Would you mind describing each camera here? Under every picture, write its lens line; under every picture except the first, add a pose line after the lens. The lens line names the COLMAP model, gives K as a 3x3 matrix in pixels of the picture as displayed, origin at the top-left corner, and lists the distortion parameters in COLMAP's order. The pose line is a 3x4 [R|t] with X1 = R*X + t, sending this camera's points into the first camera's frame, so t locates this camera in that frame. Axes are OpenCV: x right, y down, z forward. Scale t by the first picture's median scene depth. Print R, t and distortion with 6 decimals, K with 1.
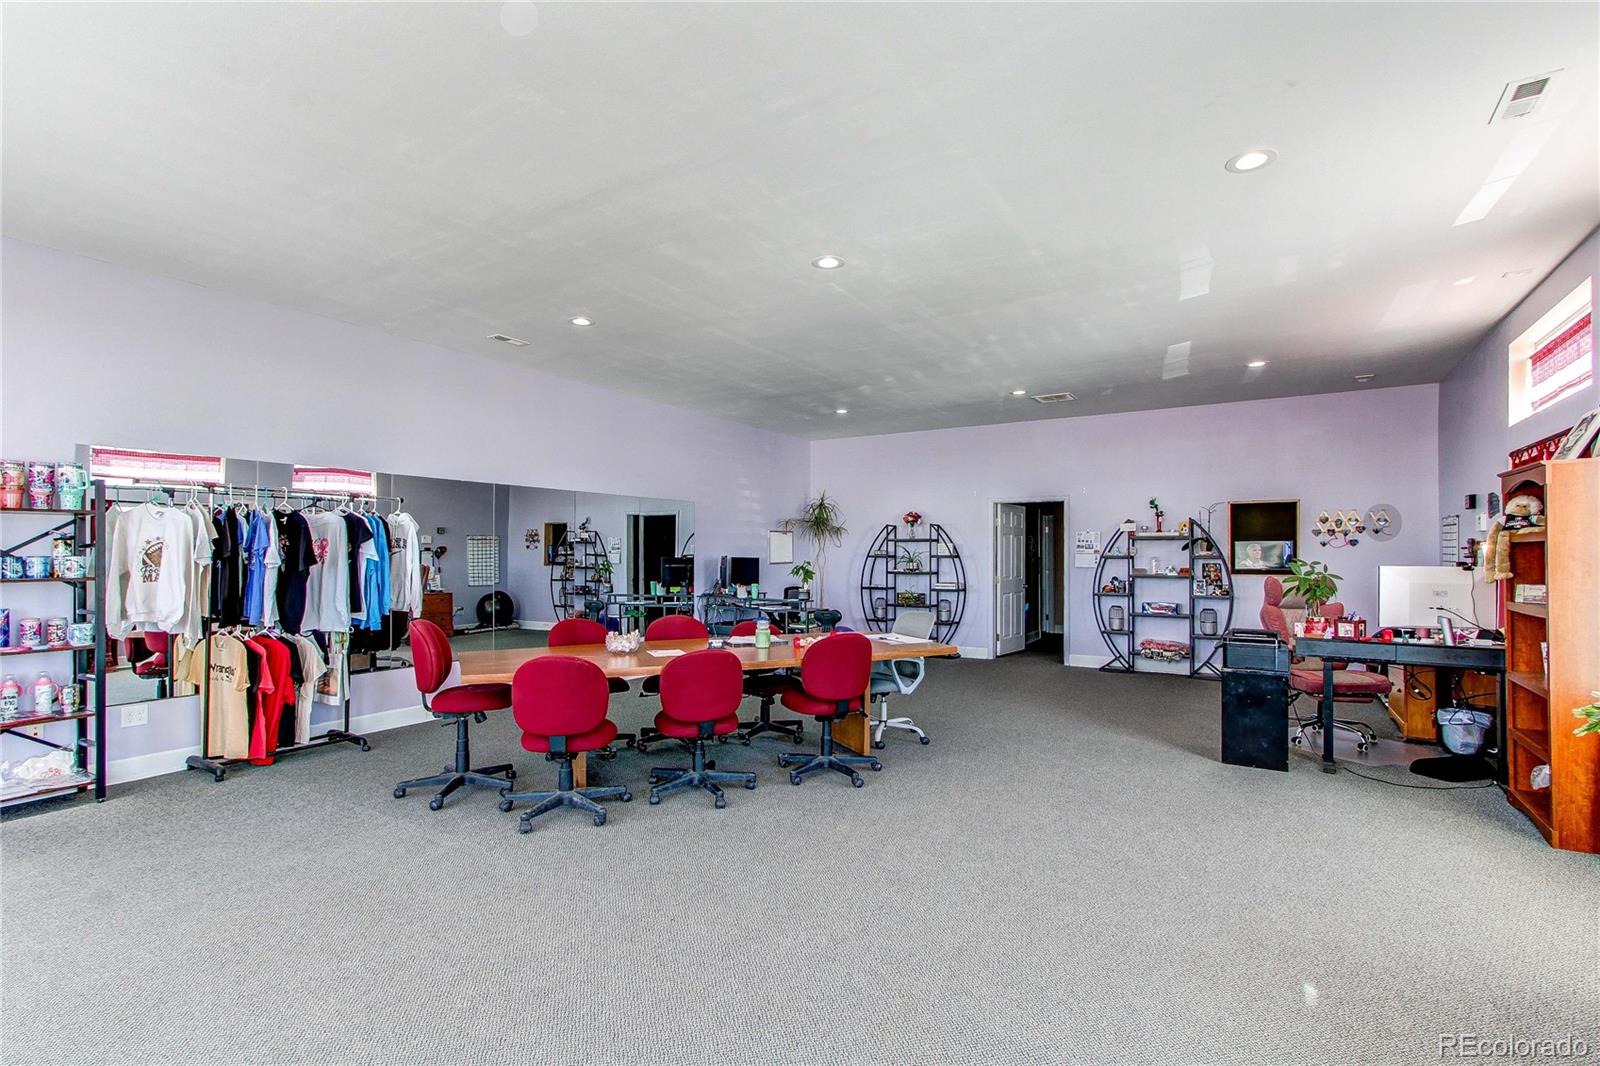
lens RADIAL K [[713.4, 0, 814.7], [0, 713.4, 538.1], [0, 0, 1]] dist [-0.001305, 0.000482]
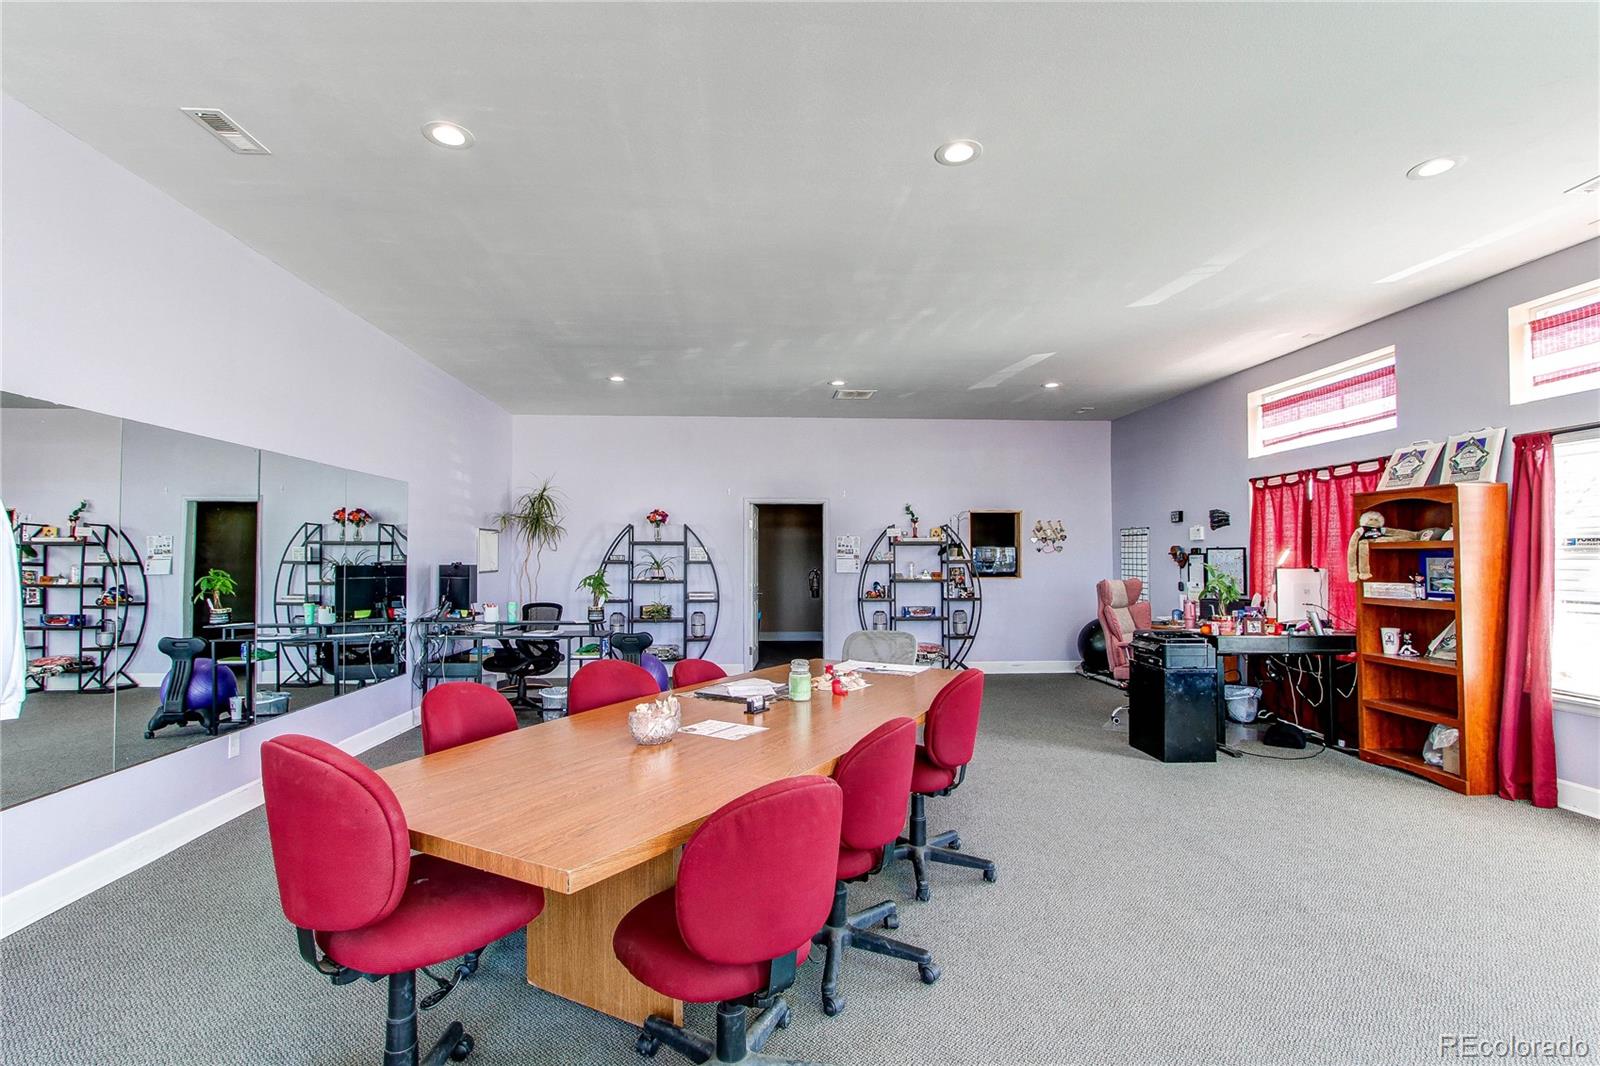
lens RADIAL K [[720.4, 0, 800.0], [0, 720.4, 533.0], [0, 0, 1]] dist [0.003640, 0.000838]
pose [[0.825910, 0.017593, 0.563527, -0.241597], [-0.009875, 0.999811, -0.016741, 0.004000], [-0.563715, 0.008262, 0.825928, 0.230684]]
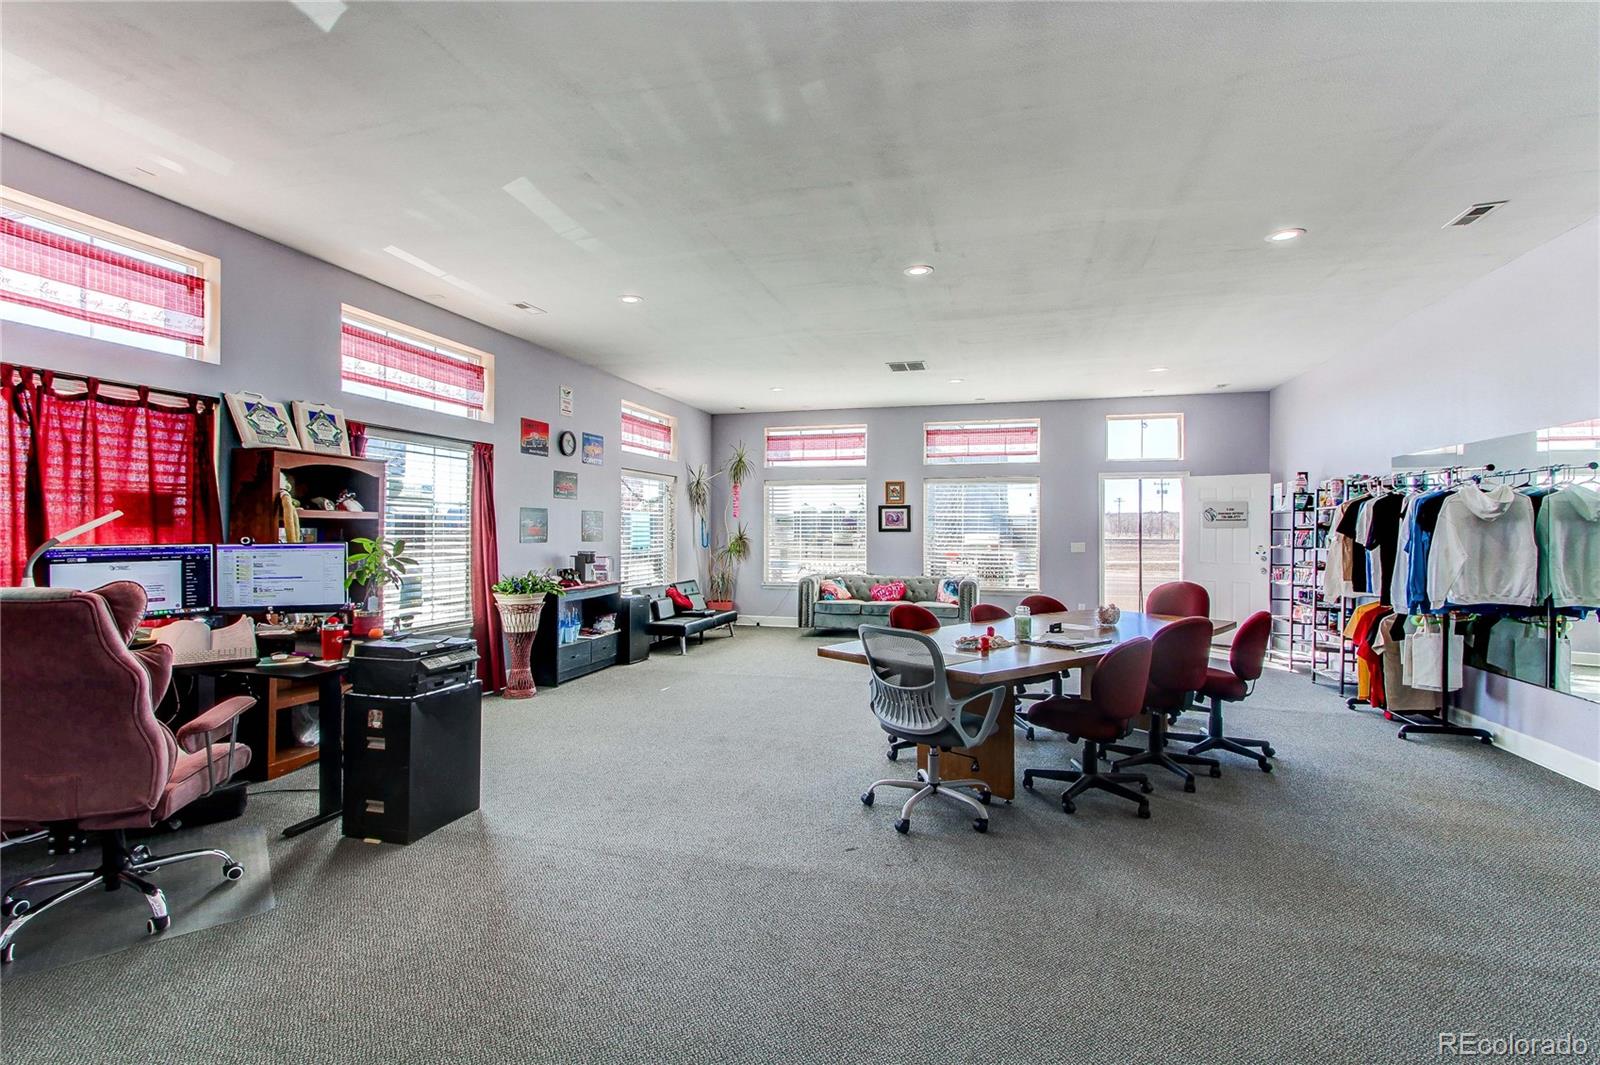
lens RADIAL K [[720.4, 0, 800.0], [0, 720.4, 532.5], [0, 0, 1]] dist [0.003640, 0.000838]
pose [[-0.967677, -0.004160, -0.252157, 0.230526], [0.000355, 0.999840, -0.017858, 0.020269], [0.252191, -0.017370, -0.967522, 0.965911]]
